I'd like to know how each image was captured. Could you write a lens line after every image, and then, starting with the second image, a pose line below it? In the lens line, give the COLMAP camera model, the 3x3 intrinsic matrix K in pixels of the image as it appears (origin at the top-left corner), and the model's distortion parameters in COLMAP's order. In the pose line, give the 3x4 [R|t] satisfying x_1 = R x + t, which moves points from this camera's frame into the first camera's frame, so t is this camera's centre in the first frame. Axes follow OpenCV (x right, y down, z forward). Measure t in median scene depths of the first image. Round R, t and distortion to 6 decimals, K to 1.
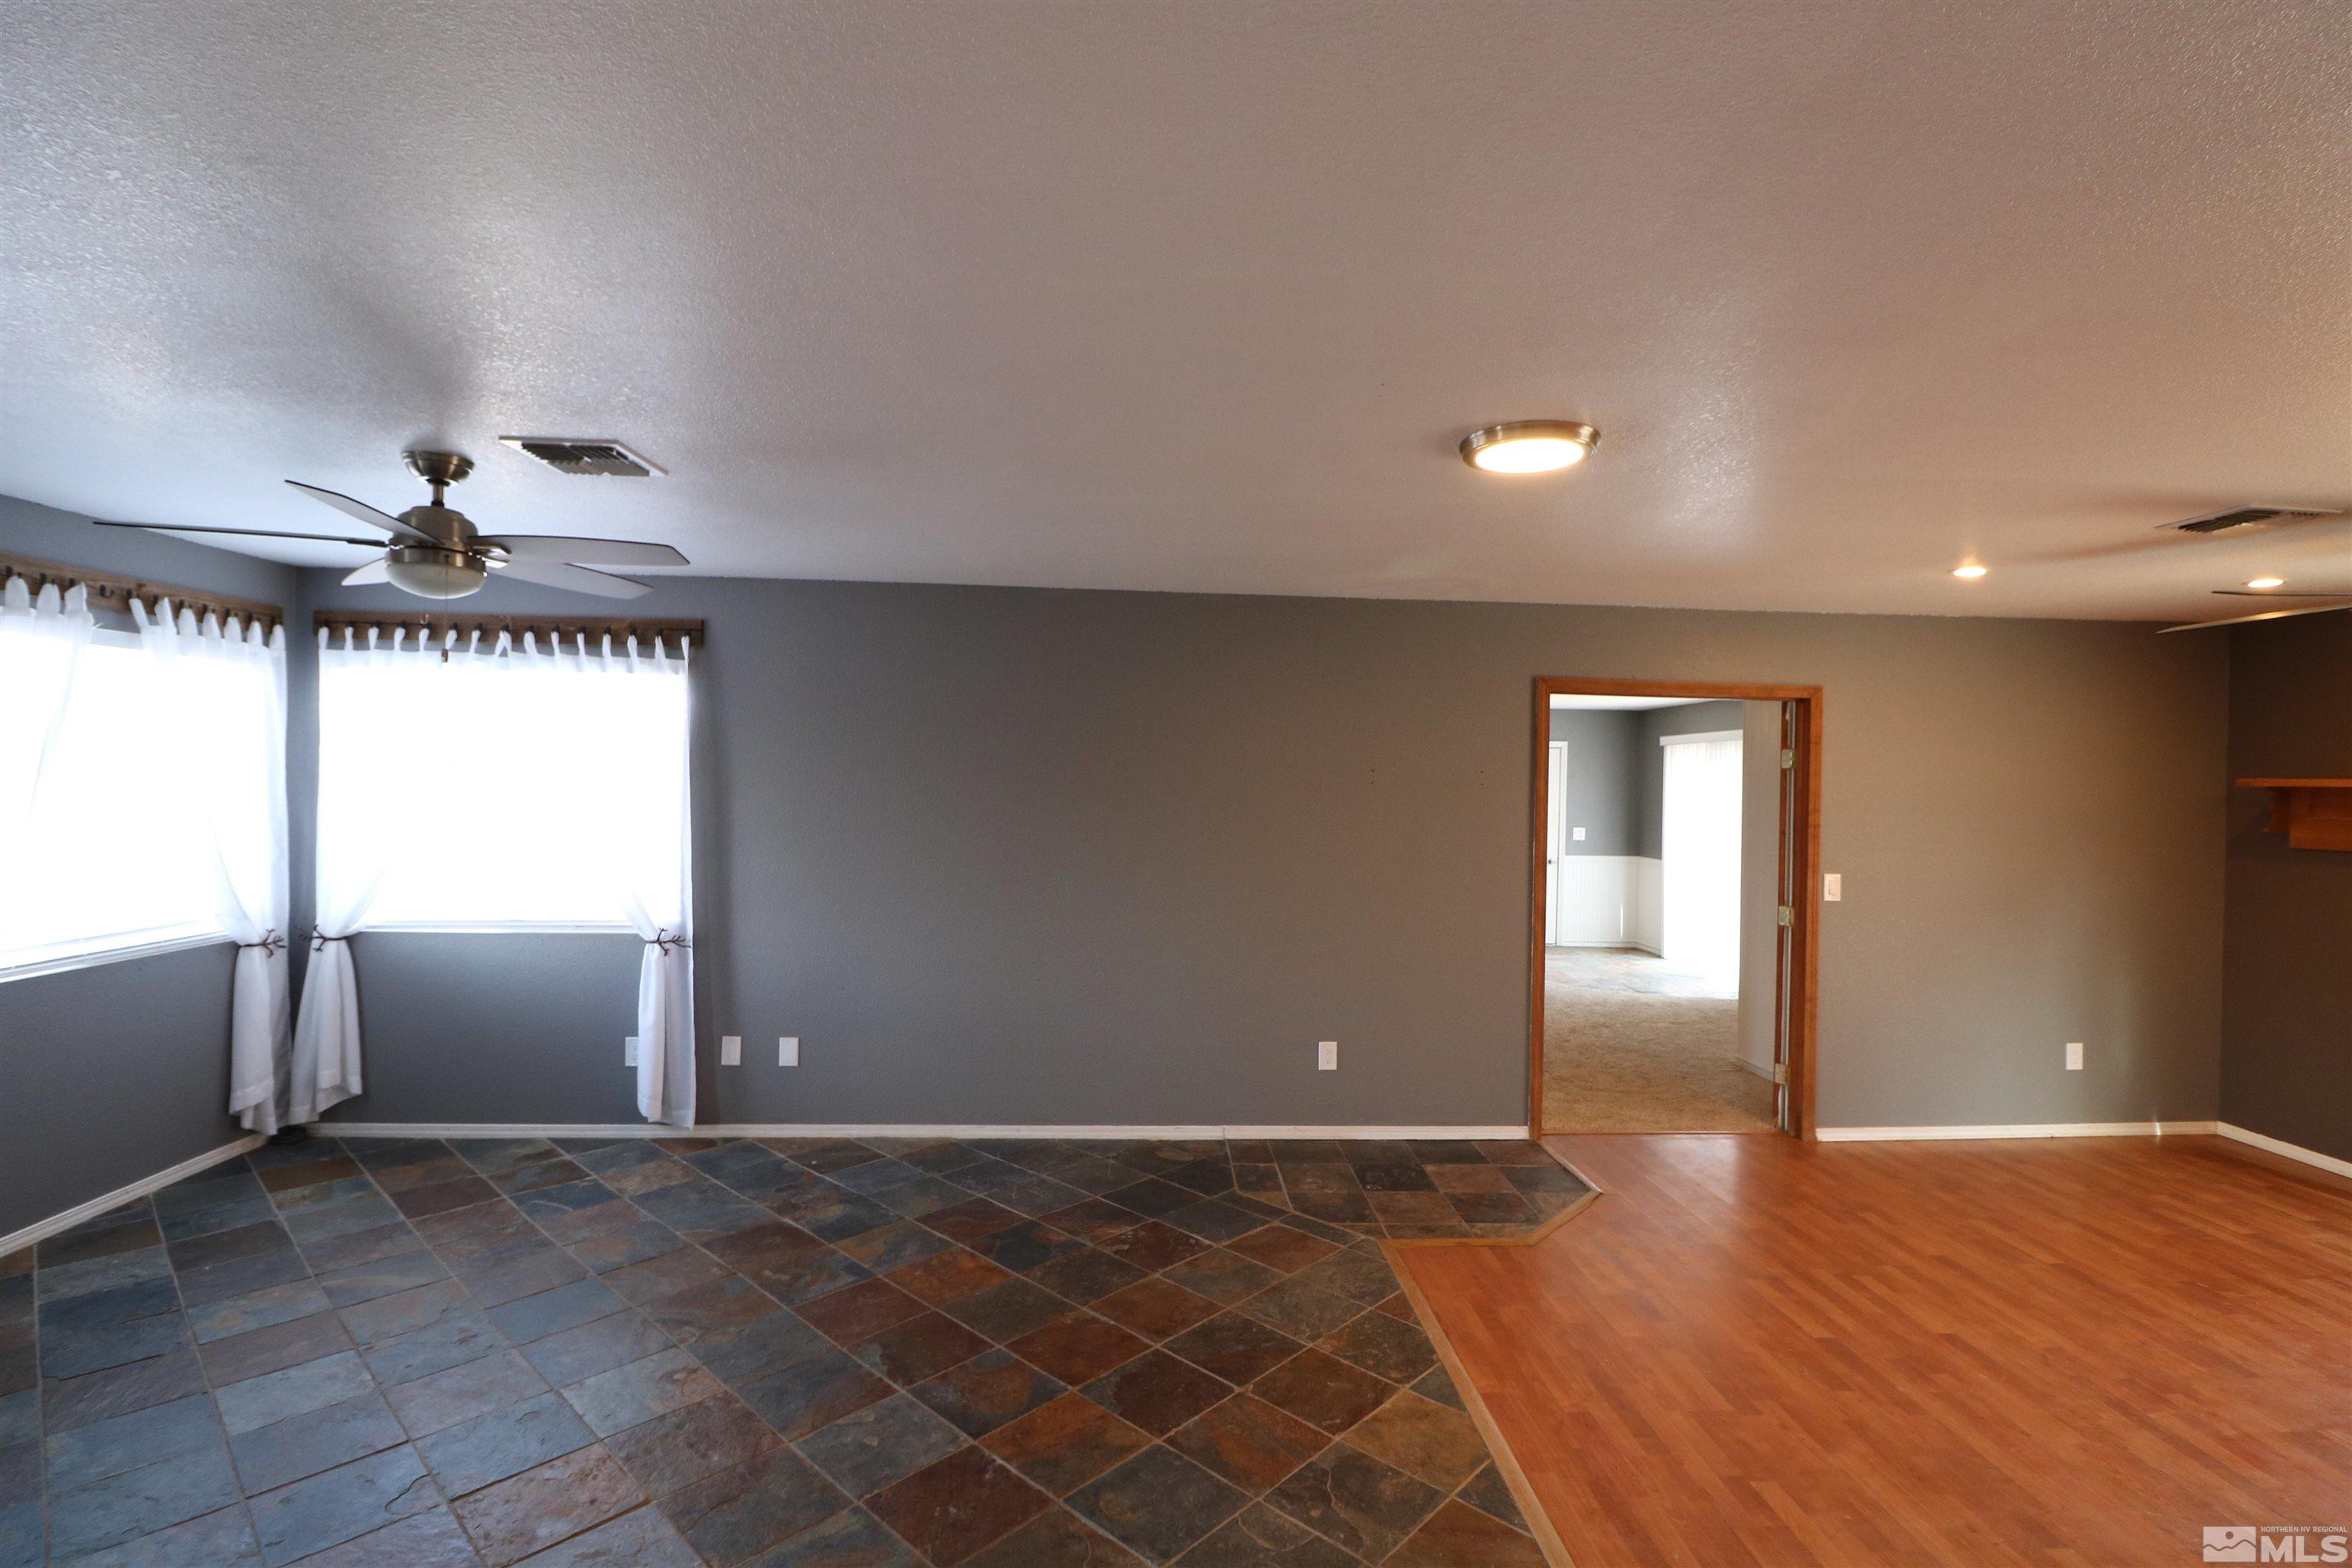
lens RADIAL K [[1082.4, 0, 1189.5], [0, 1082.4, 785.8], [0, 0, 1]] dist [-0.009402, -0.007589]
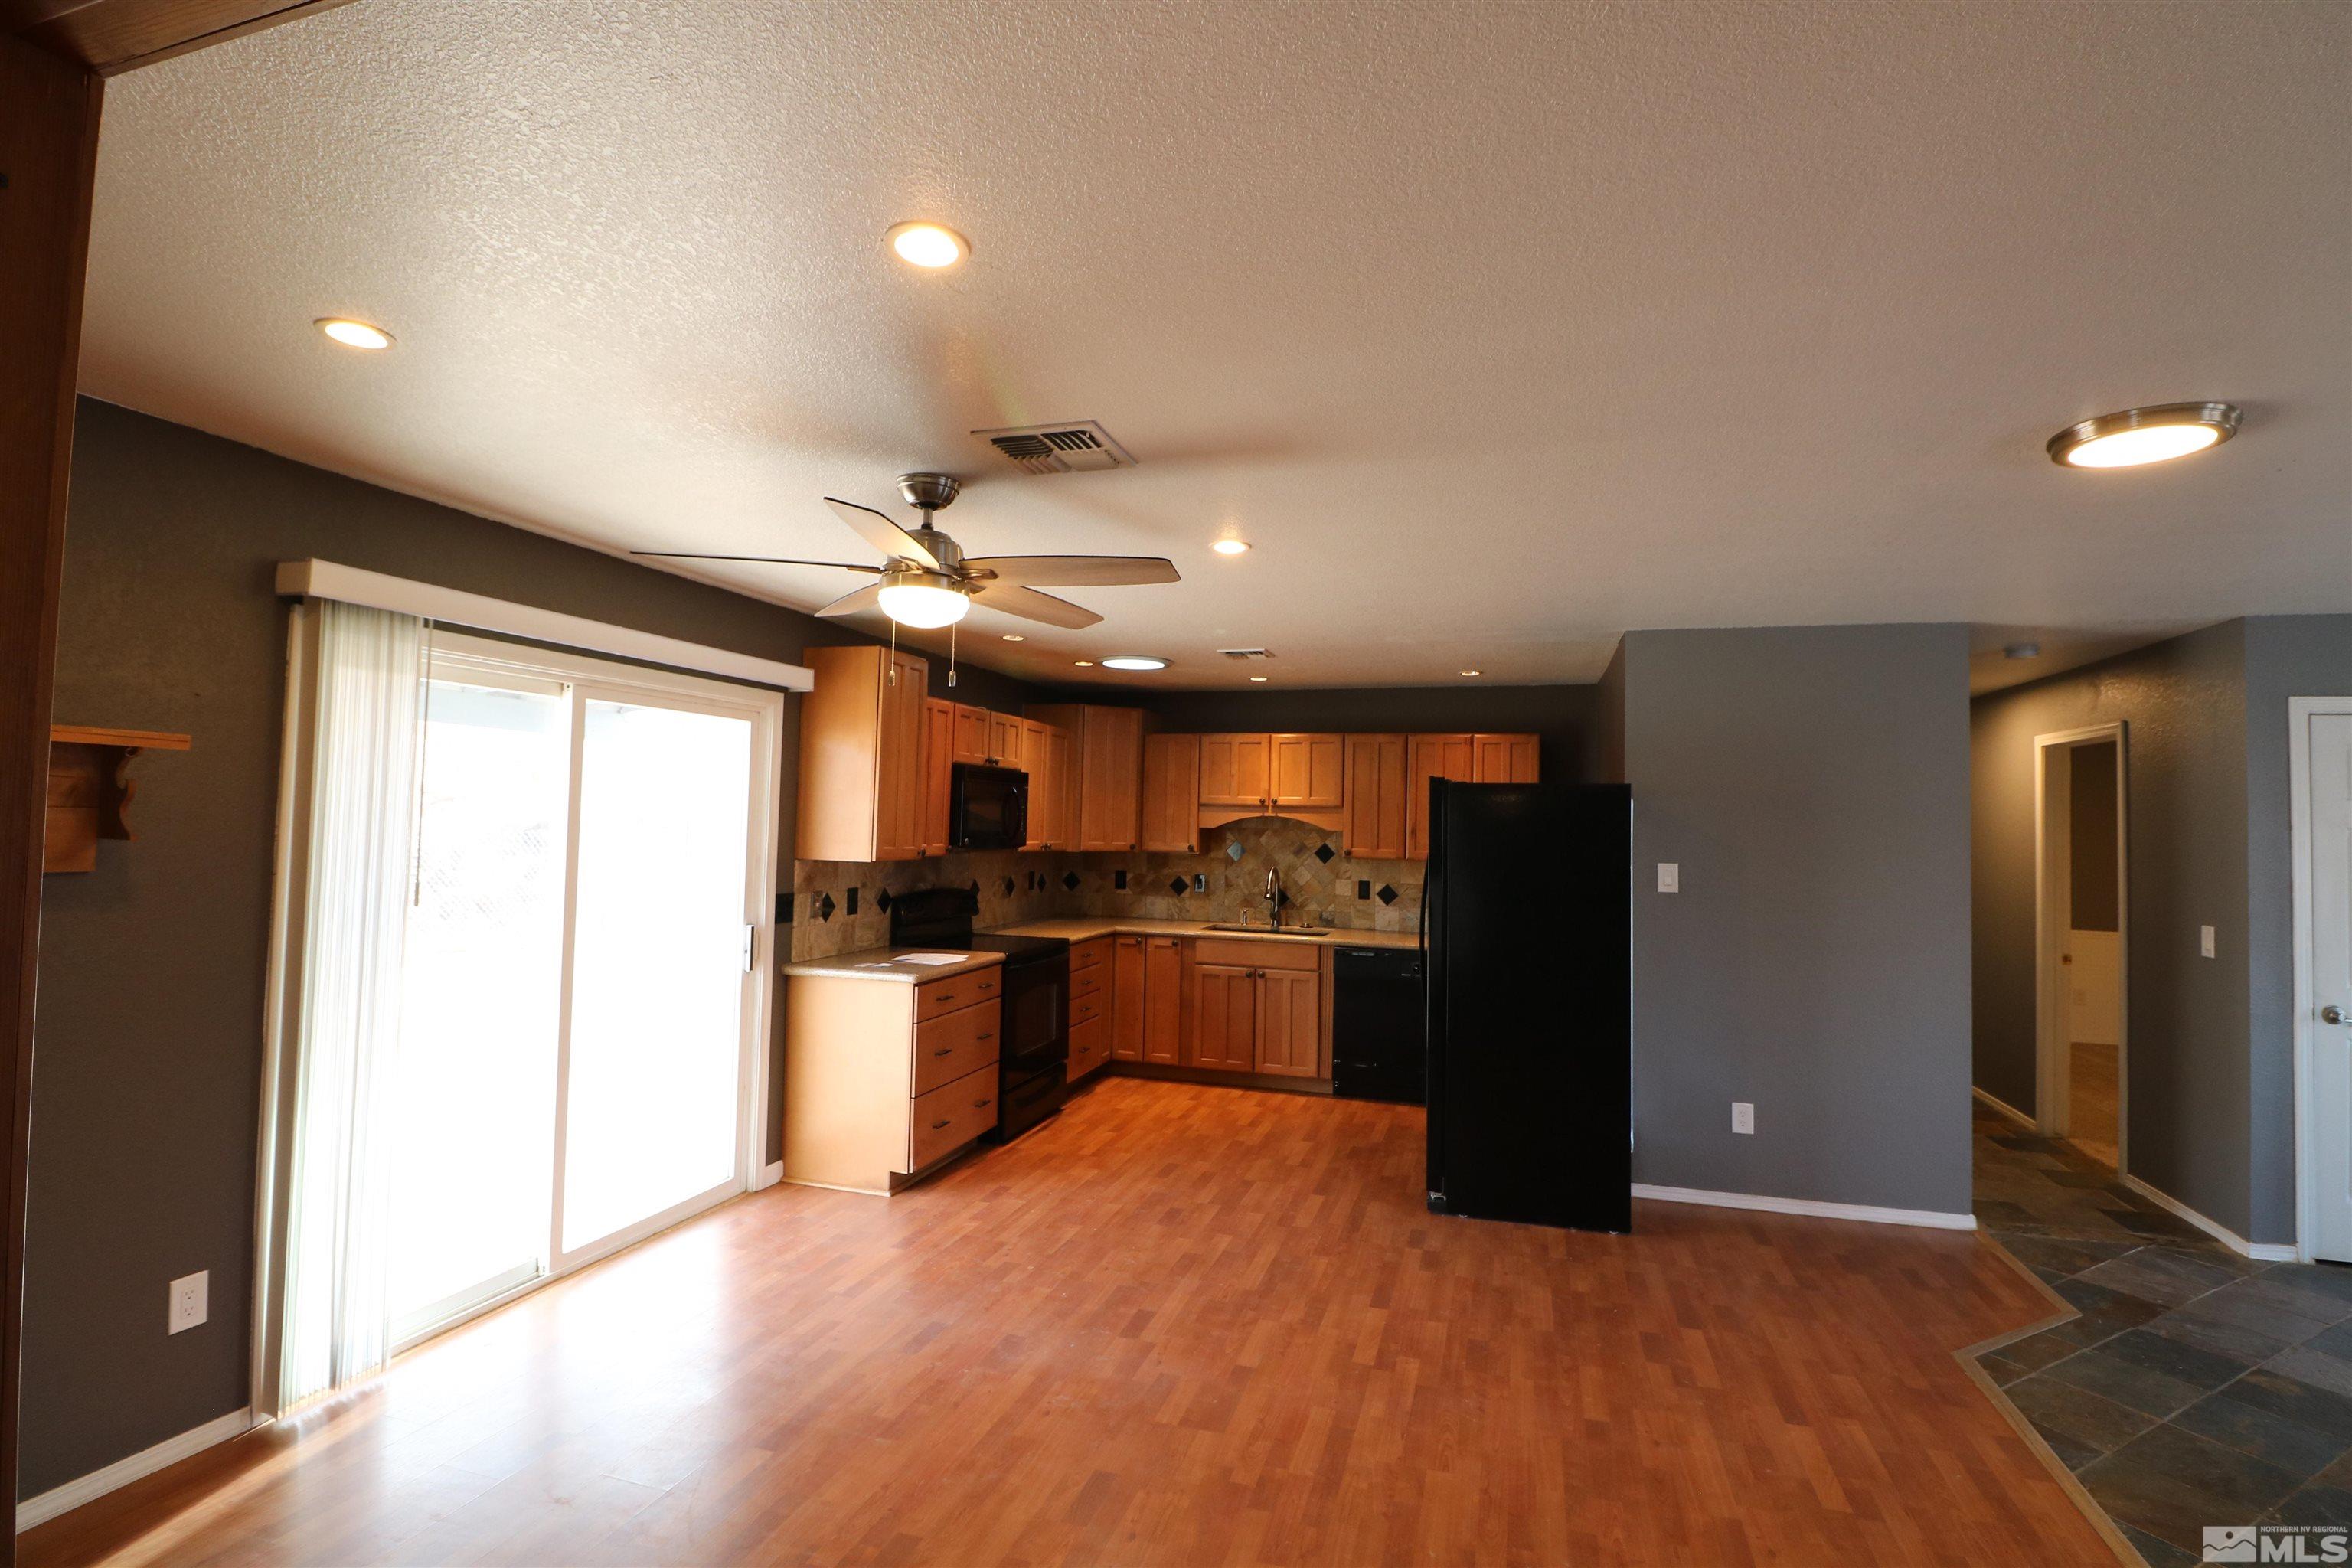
lens RADIAL K [[1082.4, 0, 1185.3], [0, 1082.4, 774.9], [0, 0, 1]] dist [-0.009402, -0.007589]
pose [[-0.941365, -0.026899, 0.336315, 0.701765], [-0.040155, 0.998664, -0.032520, 0.018965], [-0.334991, -0.044118, -0.941188, 1.925434]]
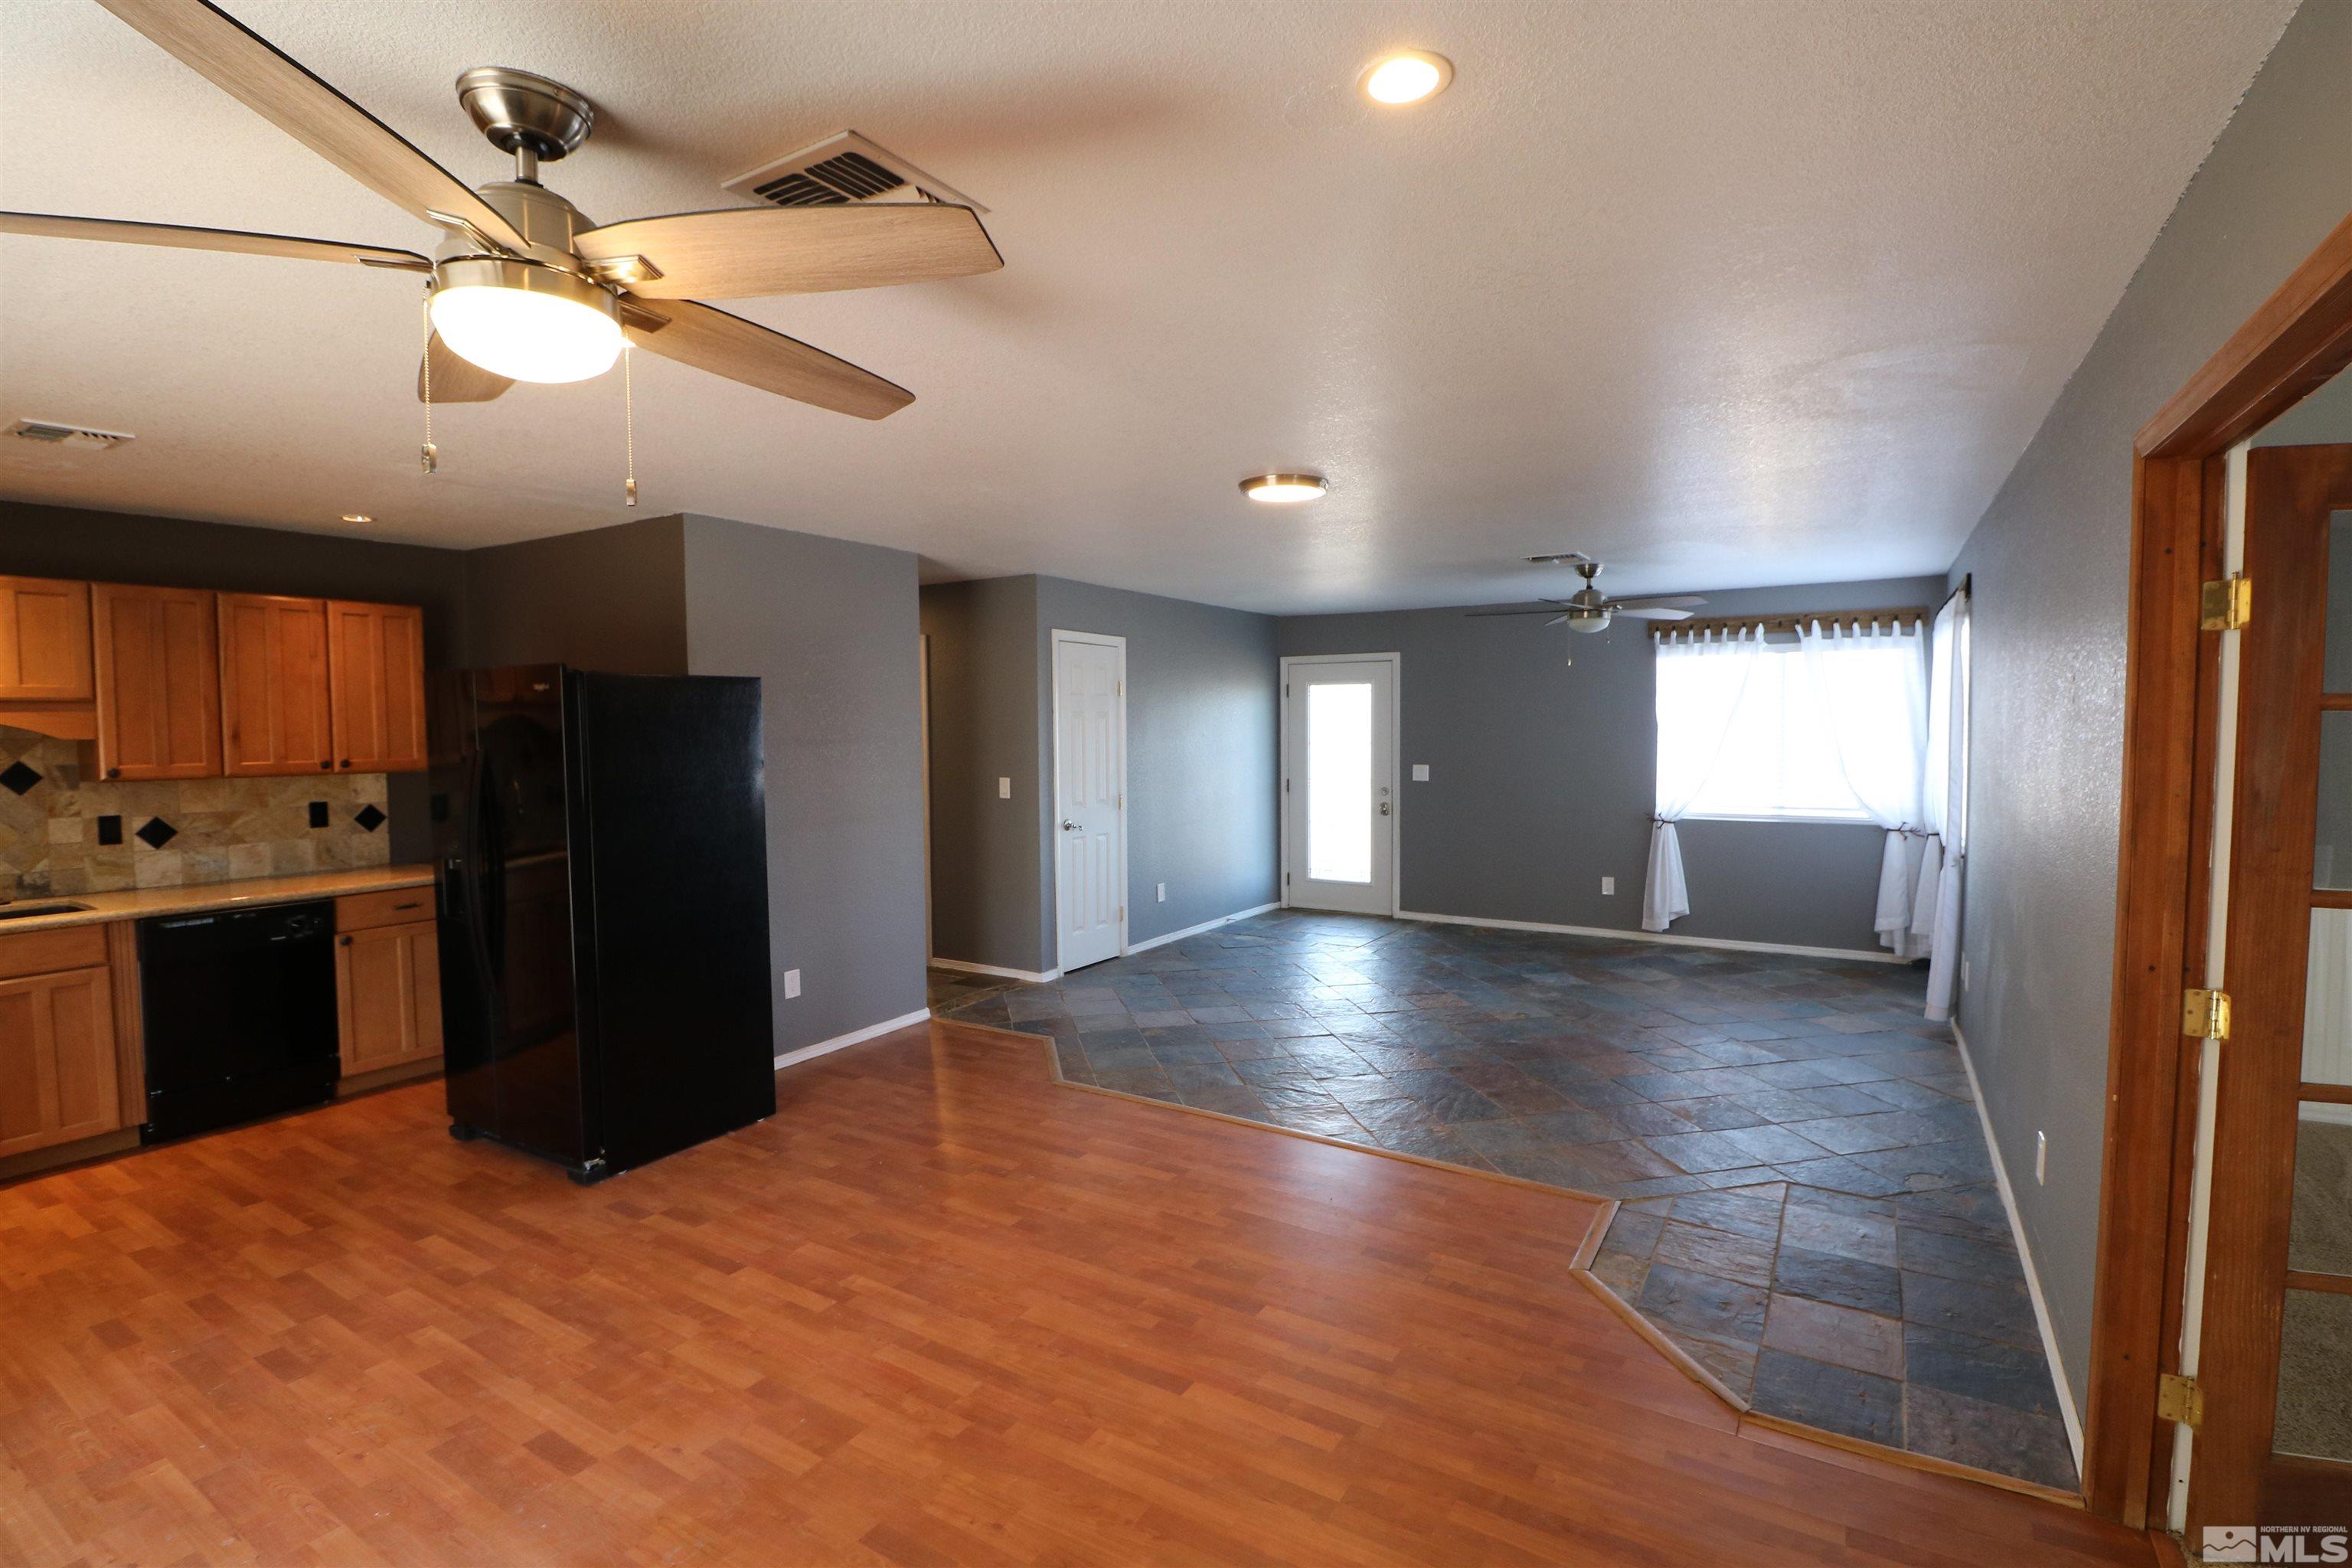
lens RADIAL K [[1082.4, 0, 1216.1], [0, 1082.4, 766.0], [0, 0, 1]] dist [-0.009402, -0.007589]
pose [[-0.553336, 0.017675, -0.832771, 1.537452], [-0.008290, 0.999608, 0.026724, 0.036654], [0.832917, 0.021691, -0.552972, 1.651052]]
